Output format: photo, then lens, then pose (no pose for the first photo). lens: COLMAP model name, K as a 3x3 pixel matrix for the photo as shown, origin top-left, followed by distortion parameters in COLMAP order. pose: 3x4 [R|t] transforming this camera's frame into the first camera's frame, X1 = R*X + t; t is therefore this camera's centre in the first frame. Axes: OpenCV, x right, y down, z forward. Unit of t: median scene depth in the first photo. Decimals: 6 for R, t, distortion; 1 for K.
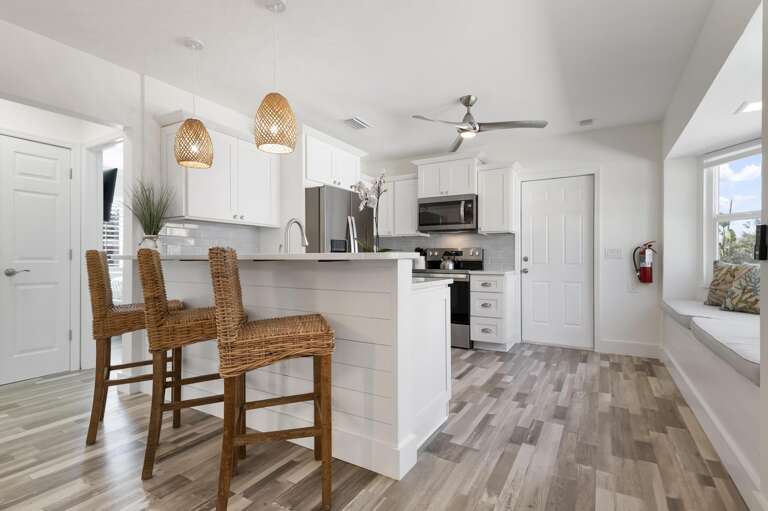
lens RADIAL K [[365.7, 0, 383.8], [0, 365.7, 256.8], [0, 0, 1]] dist [0.022690, 0.000478]
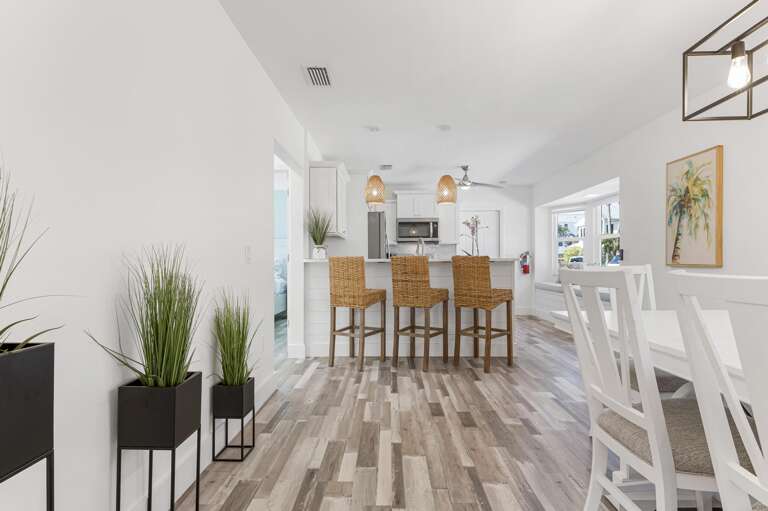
lens RADIAL K [[379.6, 0, 382.0], [0, 379.6, 258.5], [0, 0, 1]] dist [-0.020955, -0.000160]
pose [[0.869183, -0.004969, 0.494466, -0.968761], [0.006361, 0.999979, -0.001132, -0.007764], [-0.494450, 0.004129, 0.869196, -0.320783]]
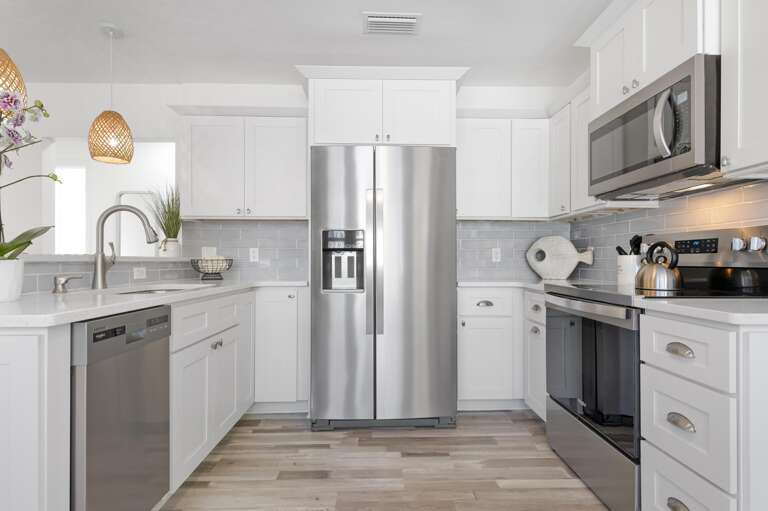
lens RADIAL K [[397.5, 0, 386.6], [0, 397.5, 259.2], [0, 0, 1]] dist [0.022508, -0.000644]
pose [[0.534293, -0.007145, -0.845269, 0.527576], [0.005559, 0.999972, -0.004939, 0.006068], [0.845281, -0.002060, 0.534318, 0.786175]]
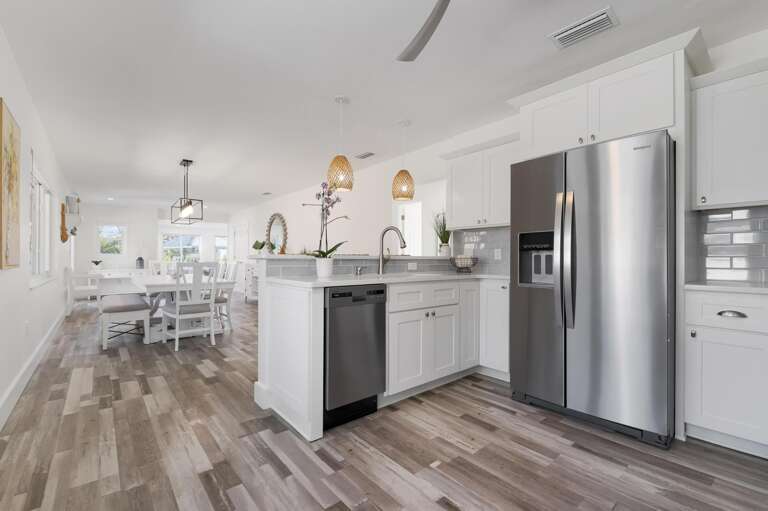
lens RADIAL K [[331.7, 0, 384.6], [0, 331.7, 257.0], [0, 0, 1]] dist [0.001494, -0.002303]
pose [[-0.317027, -0.009820, -0.948366, 0.628101], [0.000428, 0.999945, -0.010496, 0.008094], [0.948416, -0.003733, -0.317005, 1.029701]]
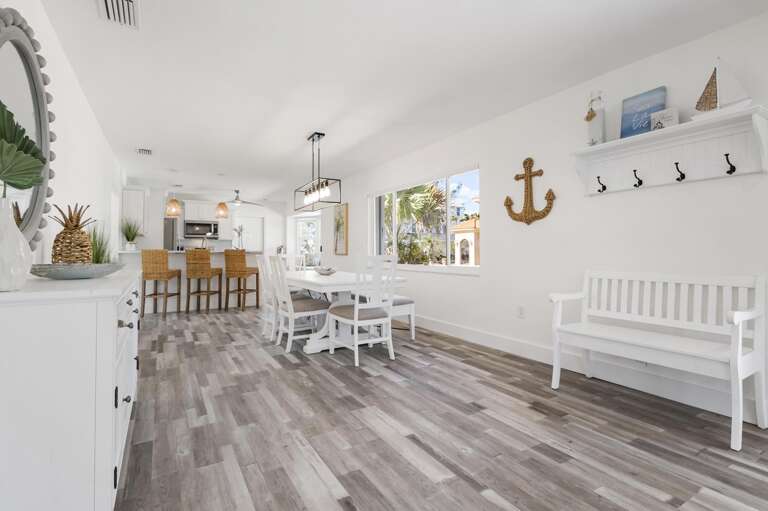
lens RADIAL K [[365.7, 0, 380.2], [0, 365.7, 243.6], [0, 0, 1]] dist [0.022690, 0.000478]
pose [[0.477272, 0.012286, 0.878670, -1.561999], [-0.000474, 0.999906, -0.013723, -0.019911], [-0.878755, 0.006133, 0.477233, -1.118328]]
